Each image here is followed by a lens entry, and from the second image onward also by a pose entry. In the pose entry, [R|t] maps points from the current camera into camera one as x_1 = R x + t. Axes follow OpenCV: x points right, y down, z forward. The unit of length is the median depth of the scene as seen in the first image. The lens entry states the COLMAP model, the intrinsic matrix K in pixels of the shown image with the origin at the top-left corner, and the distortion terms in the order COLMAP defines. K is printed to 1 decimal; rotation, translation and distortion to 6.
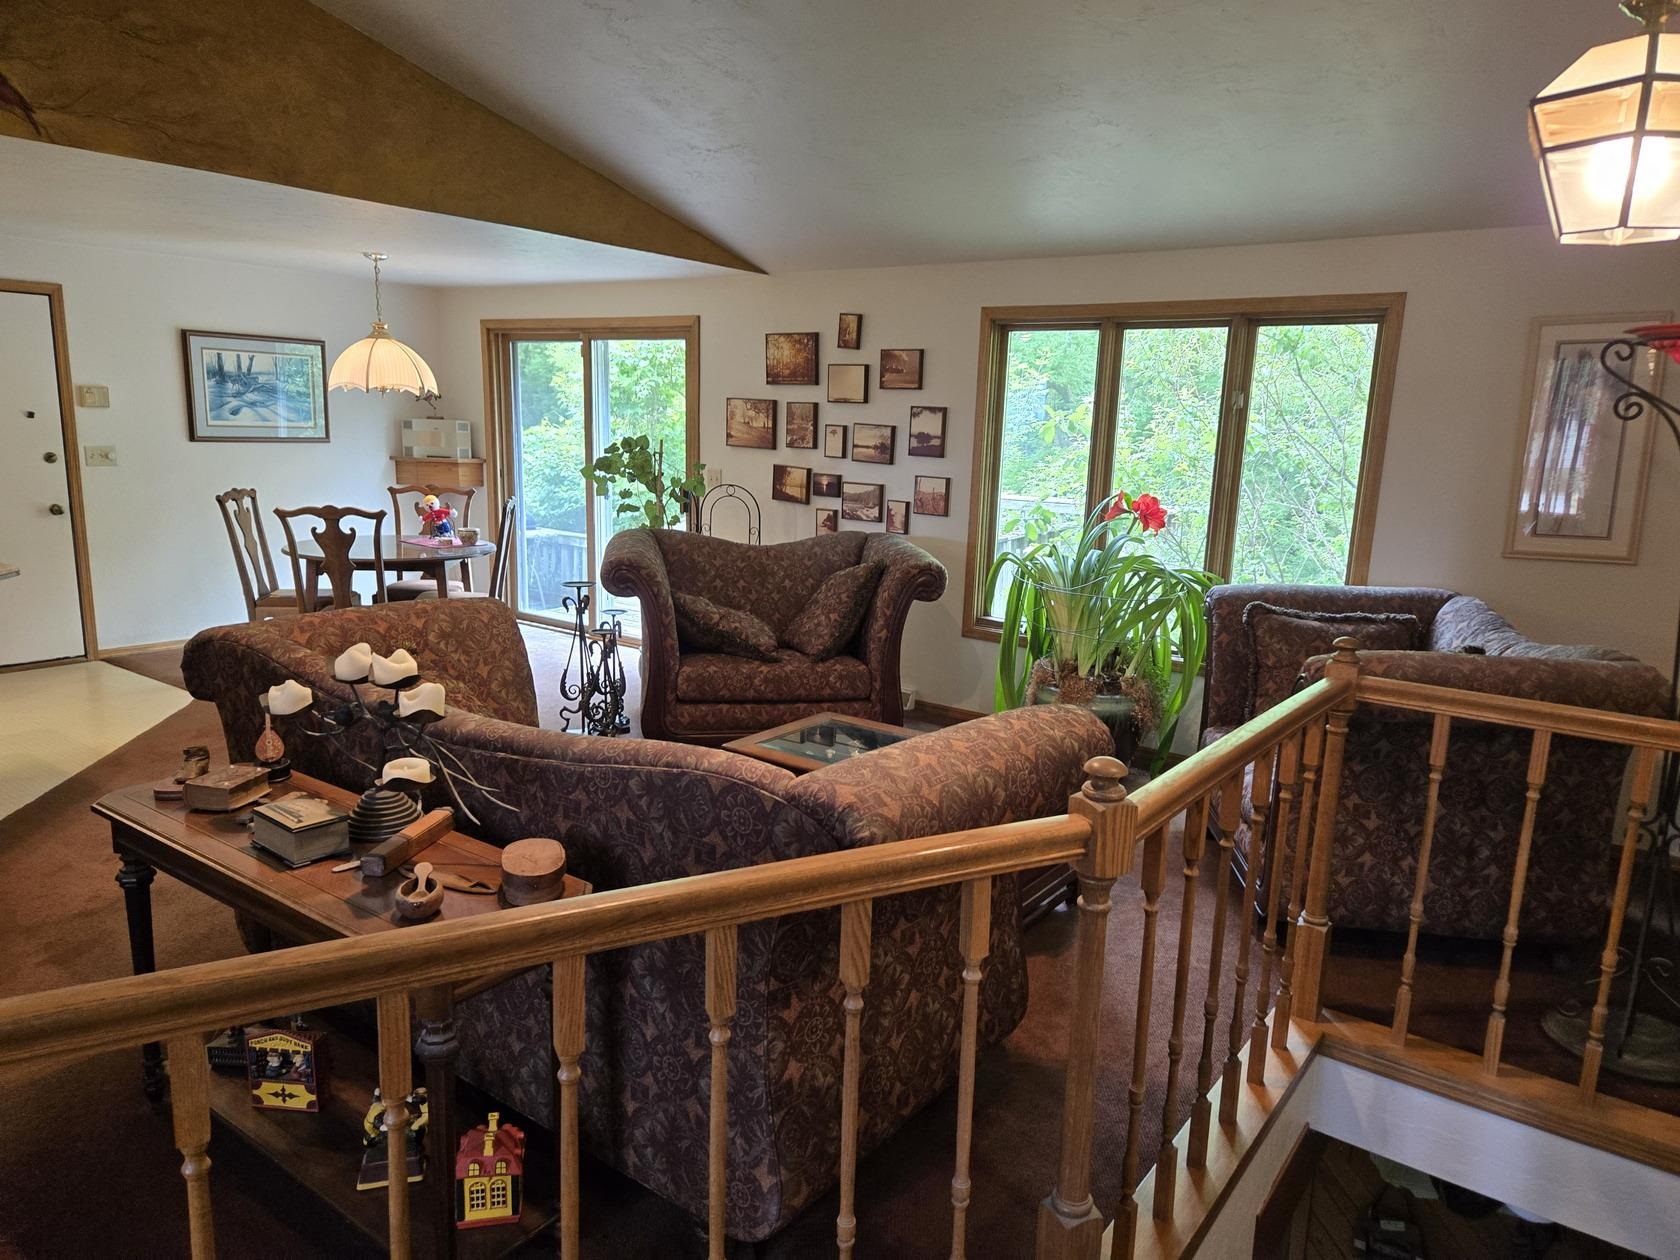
lens RADIAL K [[1126.9, 0, 840.0], [0, 1126.9, 630.0], [0, 0, 1]] dist [0.068065, 0.001256]
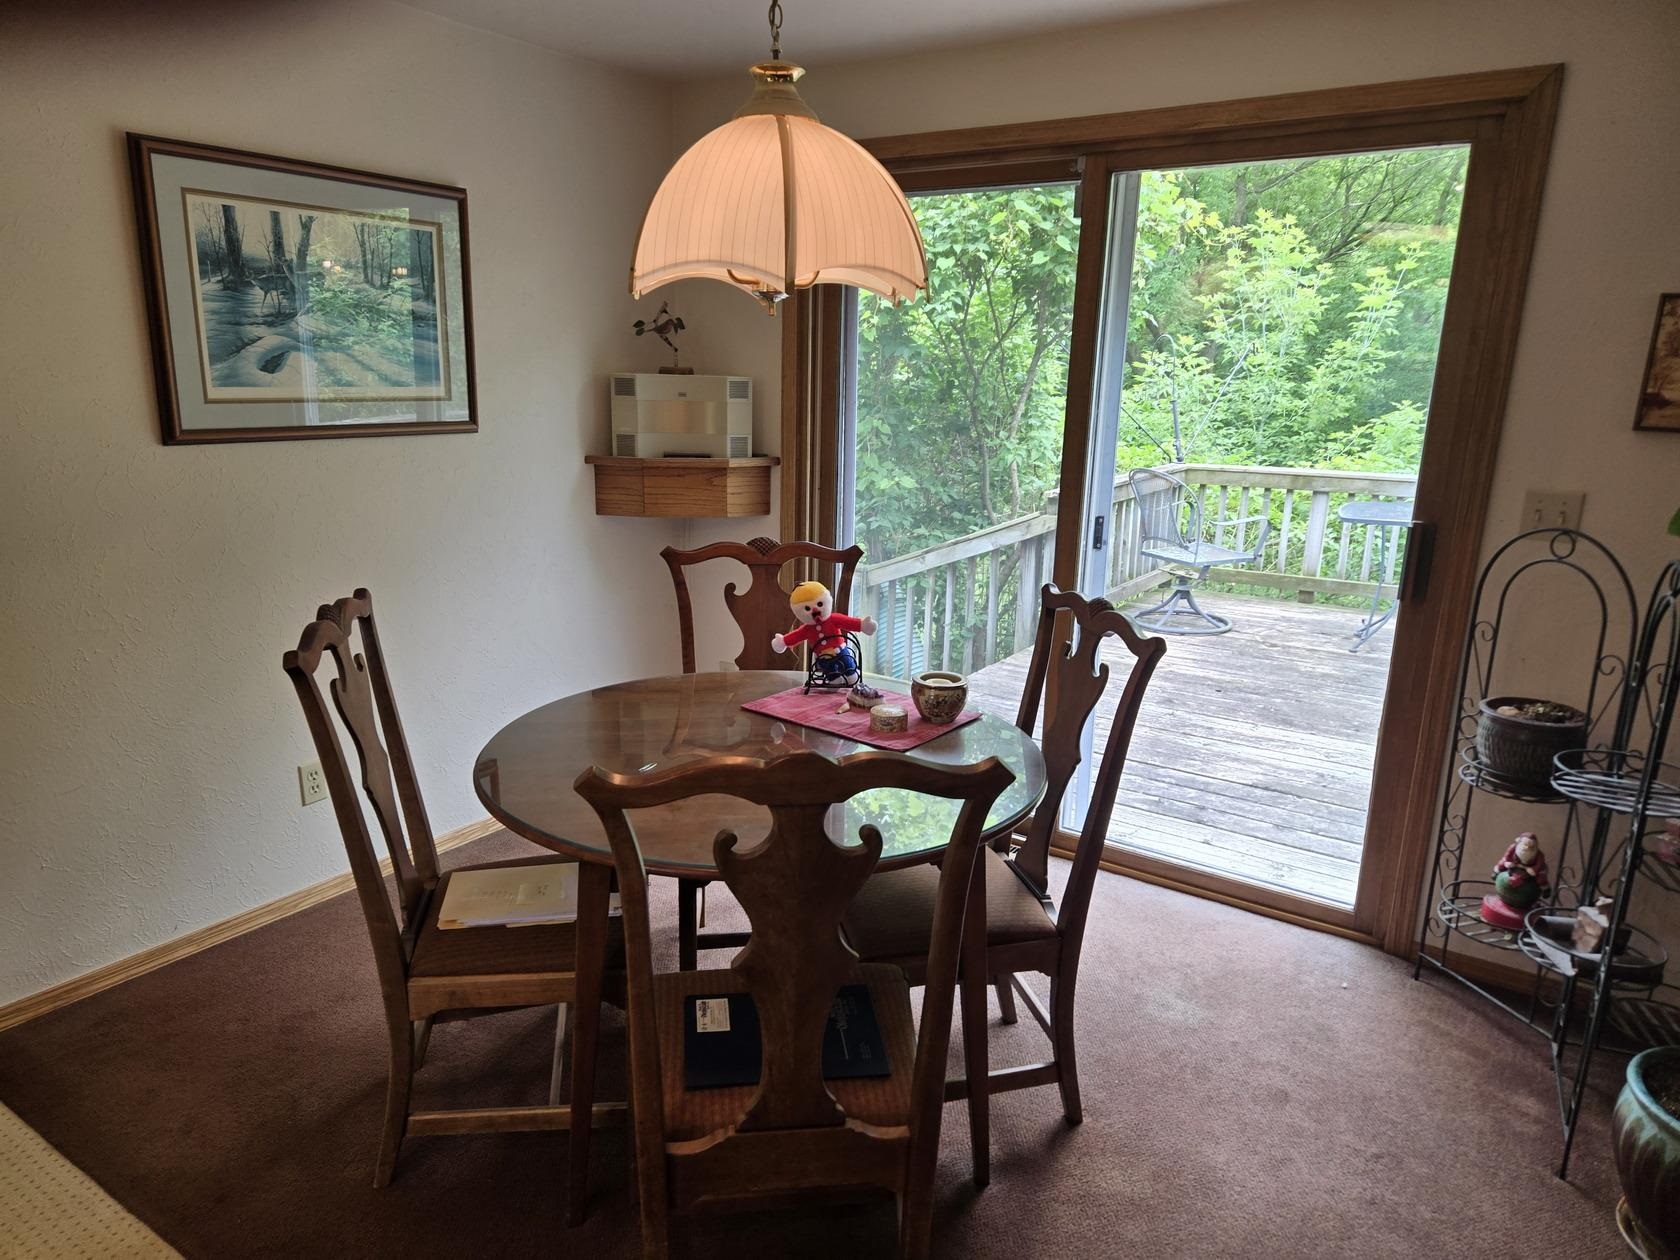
lens RADIAL K [[1123.4, 0, 834.5], [0, 1123.4, 641.1], [0, 0, 1]] dist [0.077920, -0.053330]
pose [[0.999237, -0.019285, 0.033970, -0.393617], [0.017415, 0.998362, 0.054495, -0.127323], [-0.034966, -0.053861, 0.997936, 0.675504]]
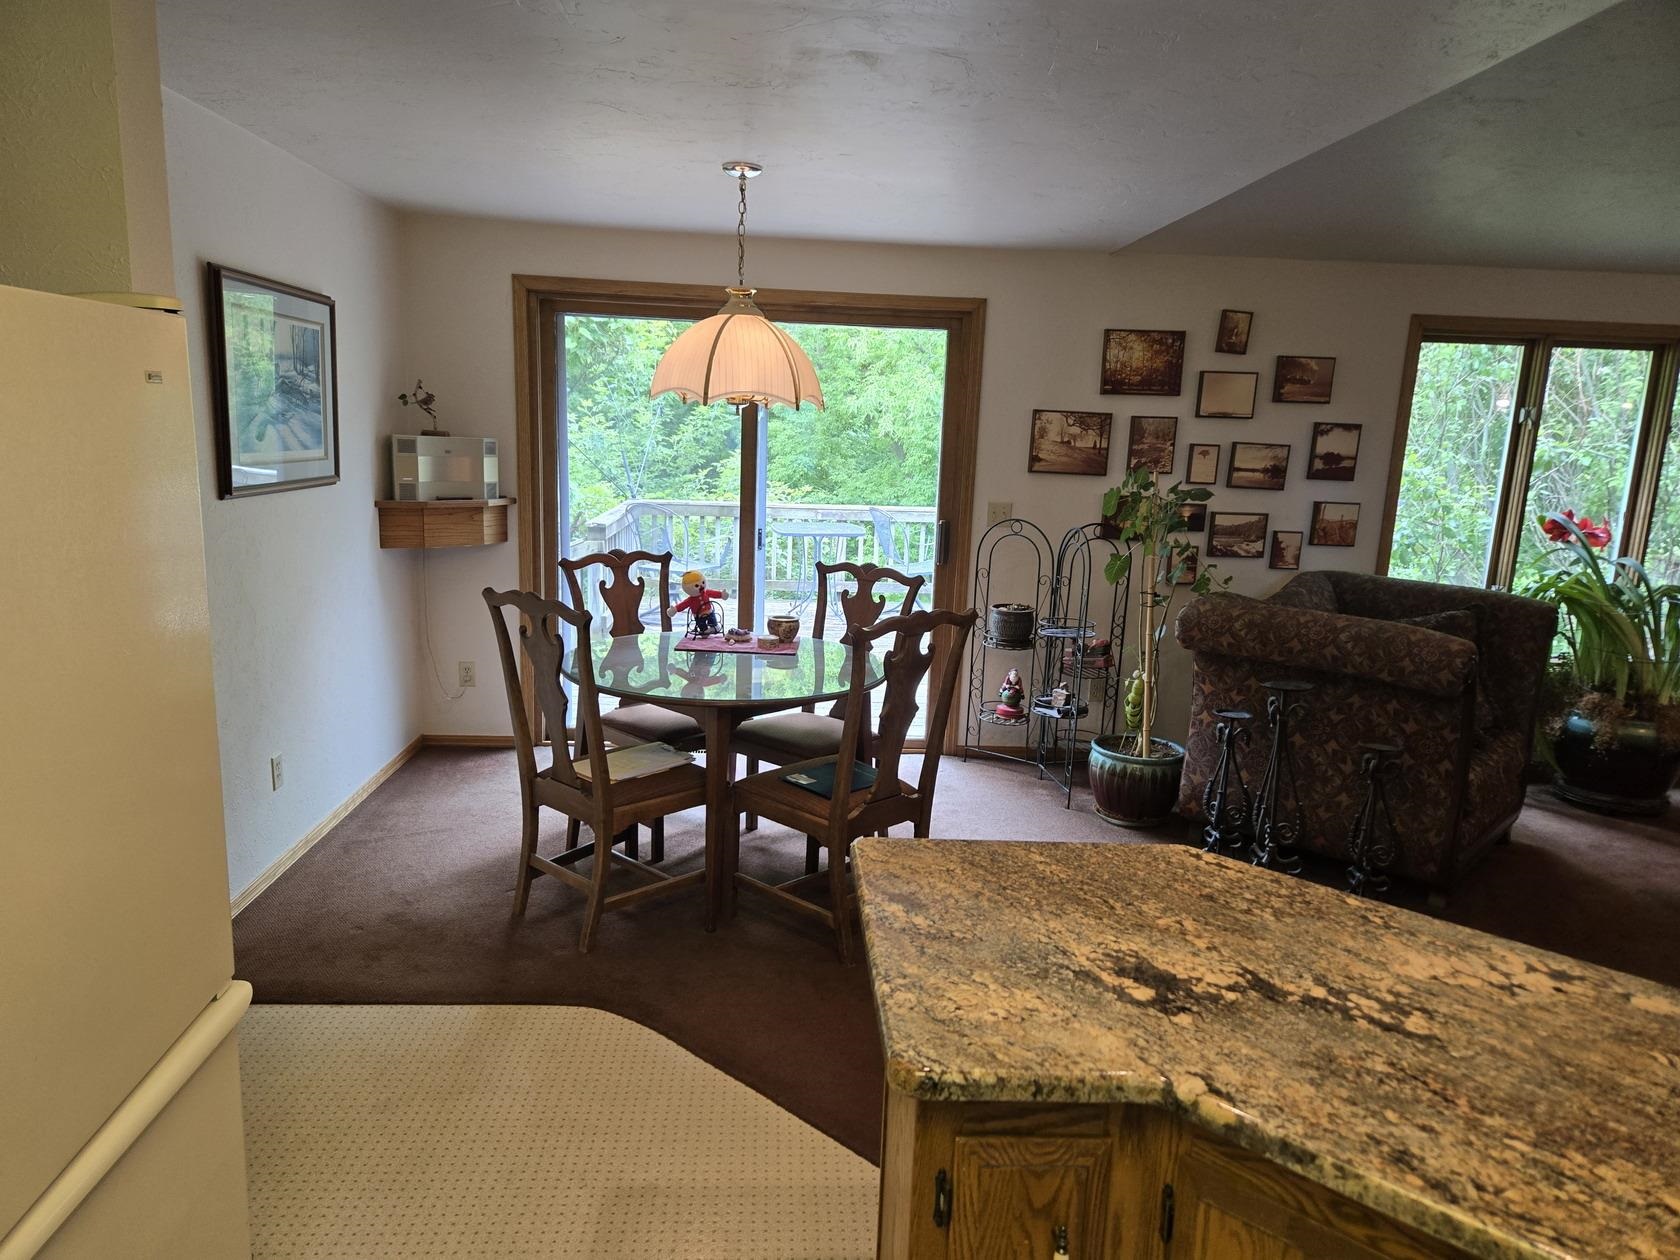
lens RADIAL K [[1123.4, 0, 834.5], [0, 1123.4, 641.1], [0, 0, 1]] dist [0.077920, -0.053330]
pose [[0.773326, -0.122464, 0.622069, -0.738165], [0.108081, 0.992270, 0.060984, -0.116733], [-0.624728, 0.020074, 0.780584, 0.514901]]
